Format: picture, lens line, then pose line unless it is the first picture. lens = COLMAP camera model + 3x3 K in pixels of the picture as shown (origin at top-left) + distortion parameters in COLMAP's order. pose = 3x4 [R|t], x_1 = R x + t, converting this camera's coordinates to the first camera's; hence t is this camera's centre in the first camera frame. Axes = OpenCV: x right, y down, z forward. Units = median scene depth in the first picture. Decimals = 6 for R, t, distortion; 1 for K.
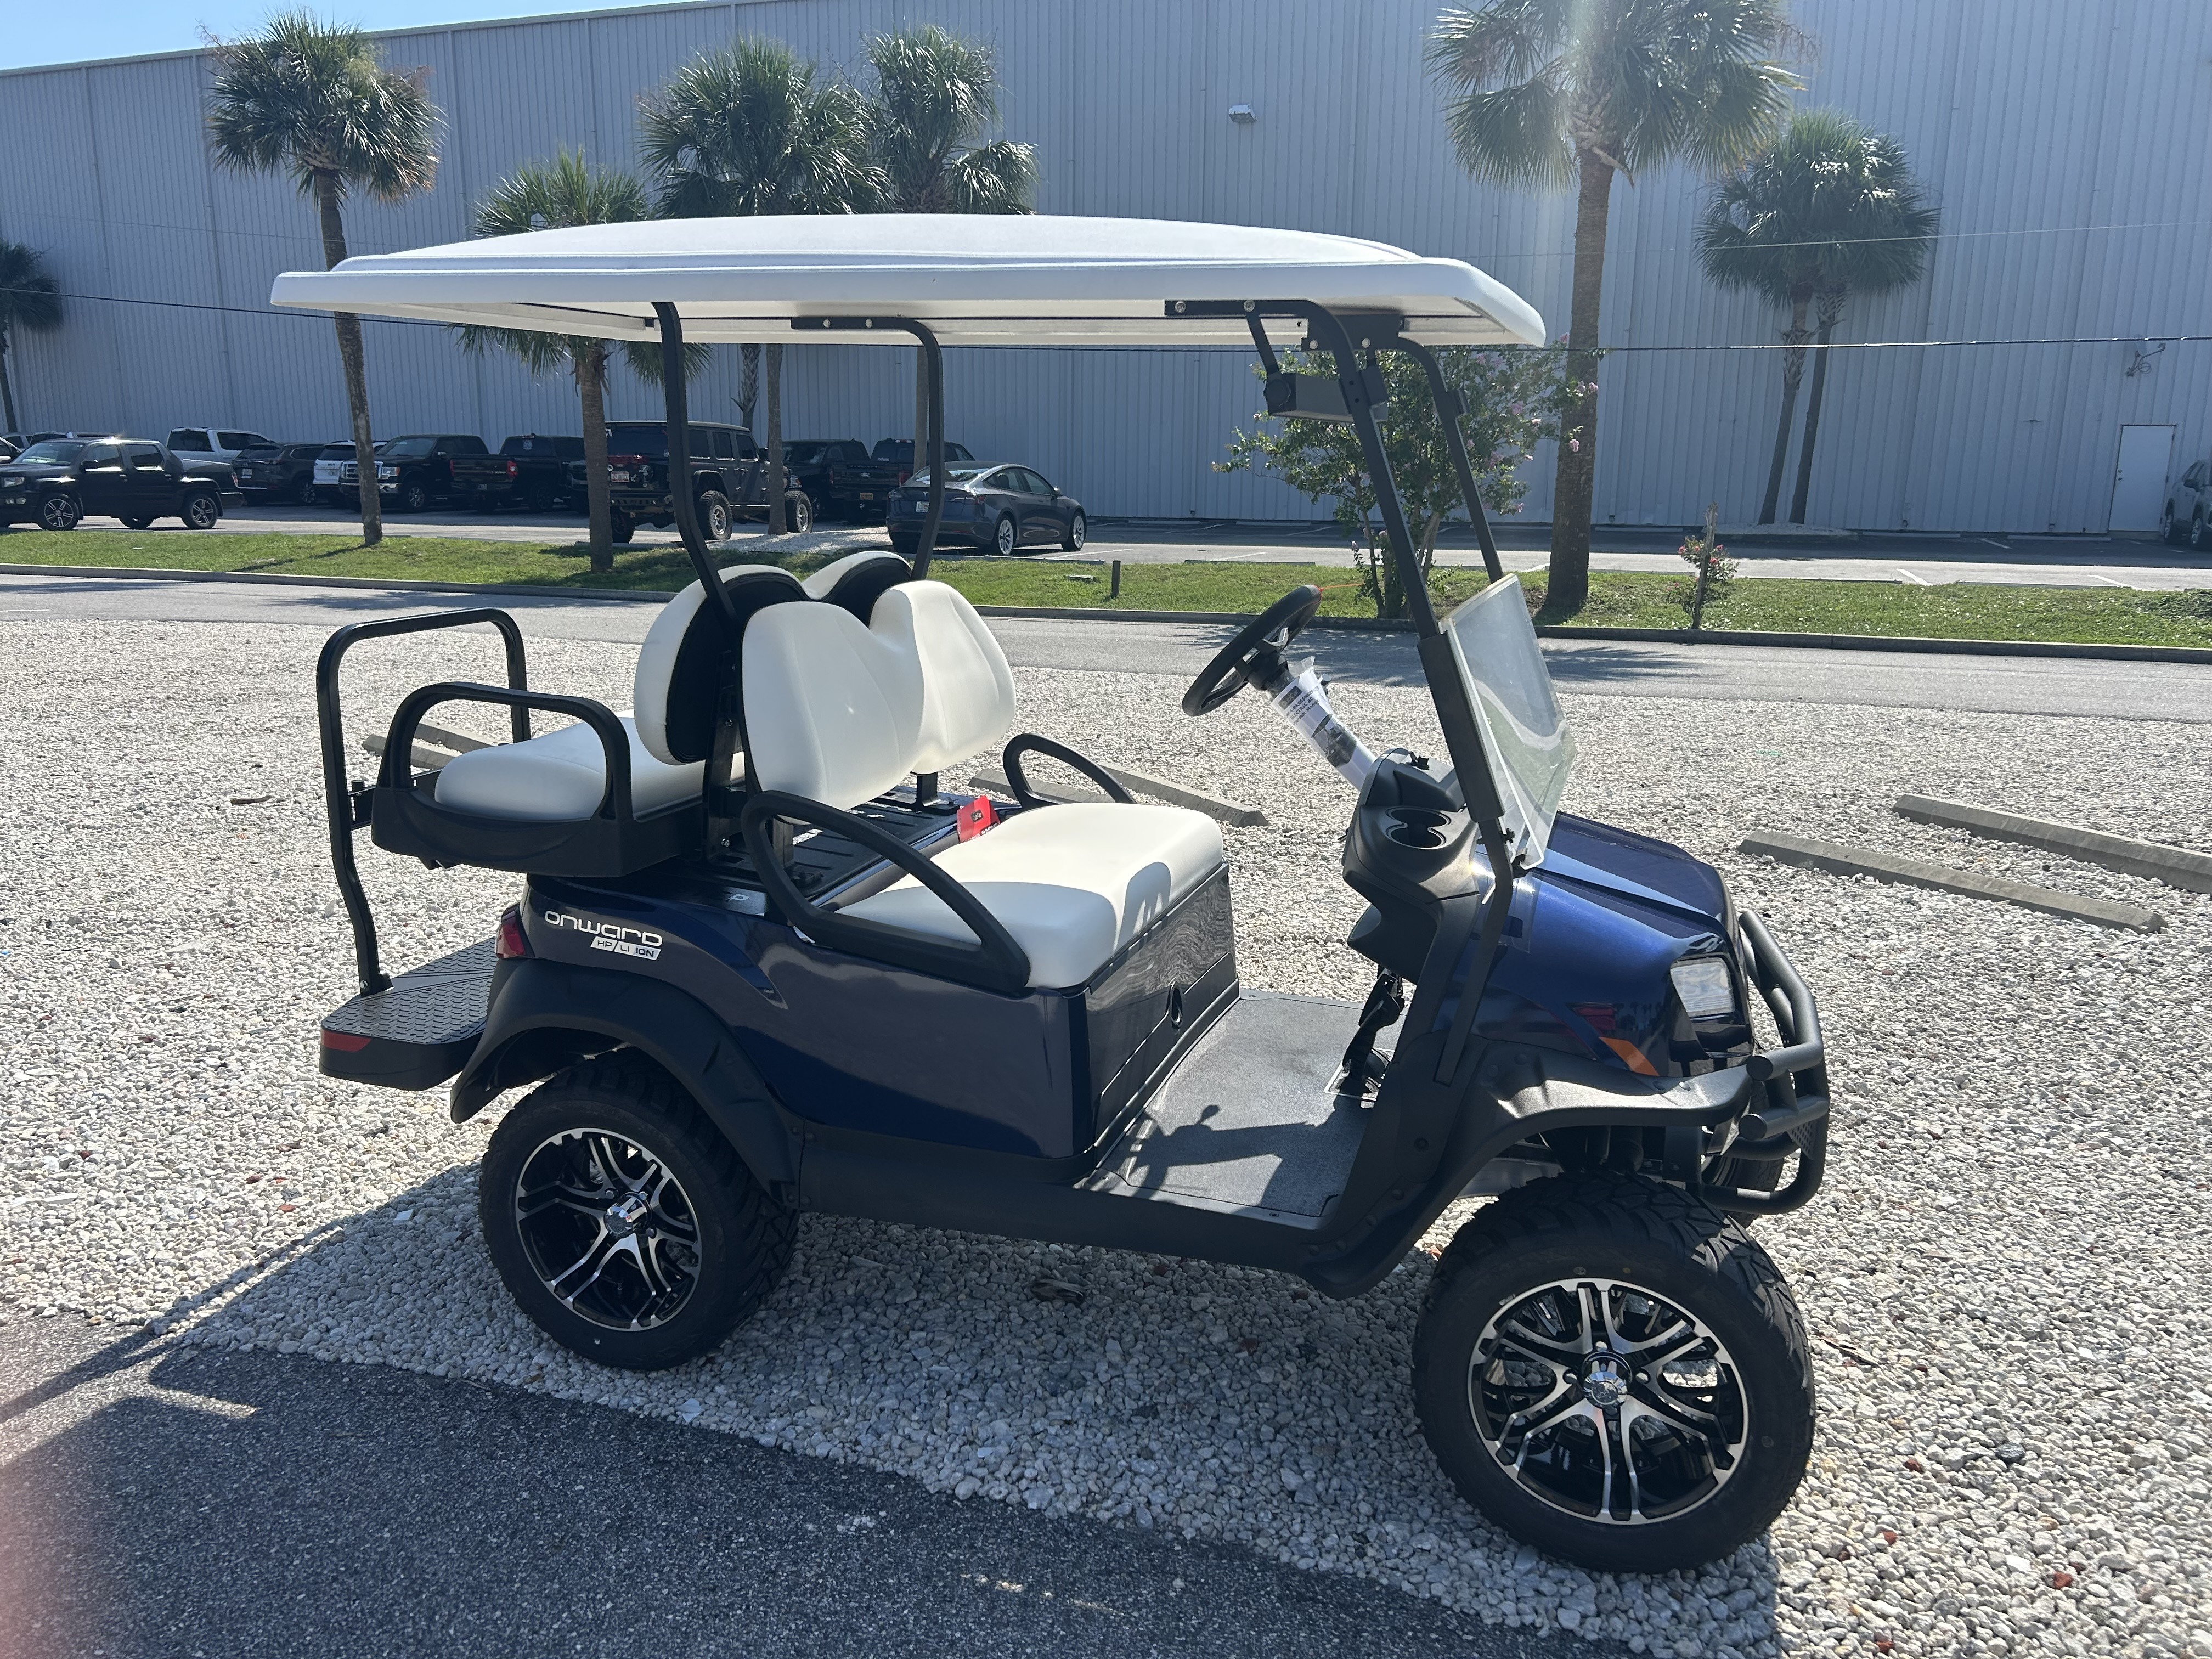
lens RADIAL K [[1663.9, 0, 1109.3], [0, 1663.9, 841.4], [0, 0, 1]] dist [0.039592, -0.045262]
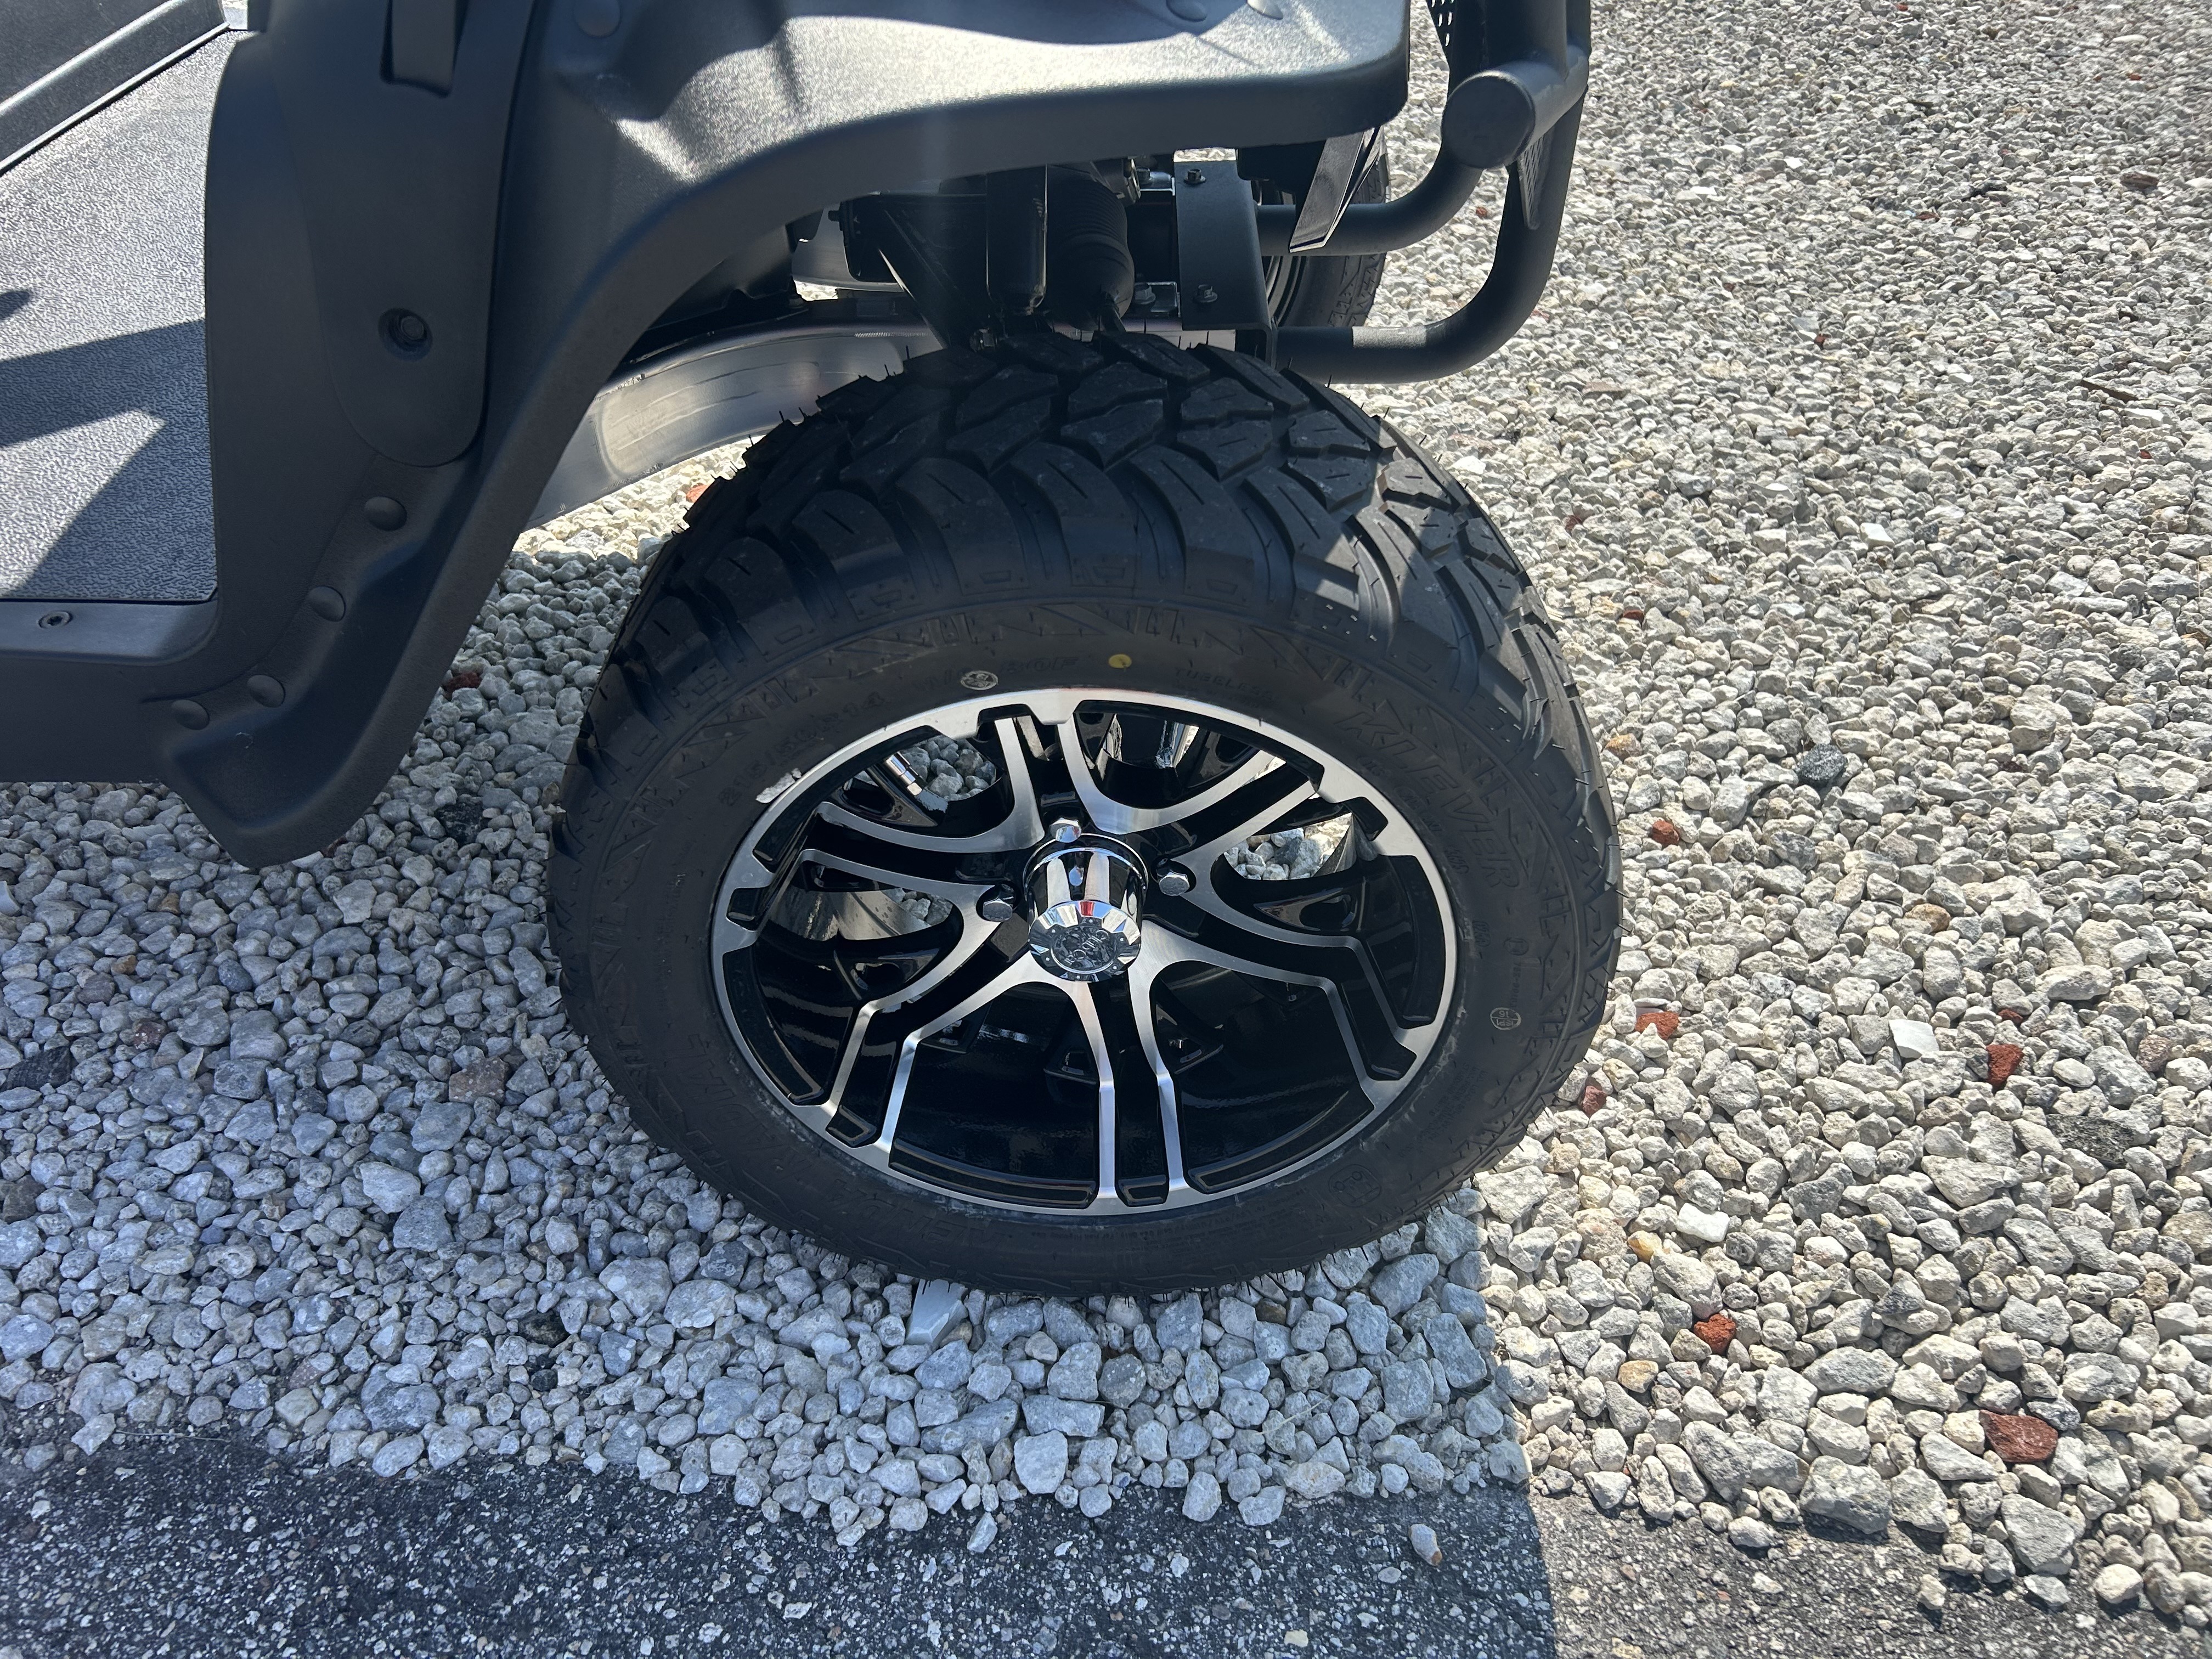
lens RADIAL K [[1663.9, 0, 1101.9], [0, 1663.9, 839.3], [0, 0, 1]] dist [0.039592, -0.045262]
pose [[0.947590, -0.209617, 0.241112, 0.190979], [0.073059, 0.876848, 0.475183, 0.117756], [-0.311025, -0.432664, 0.846207, 0.616701]]
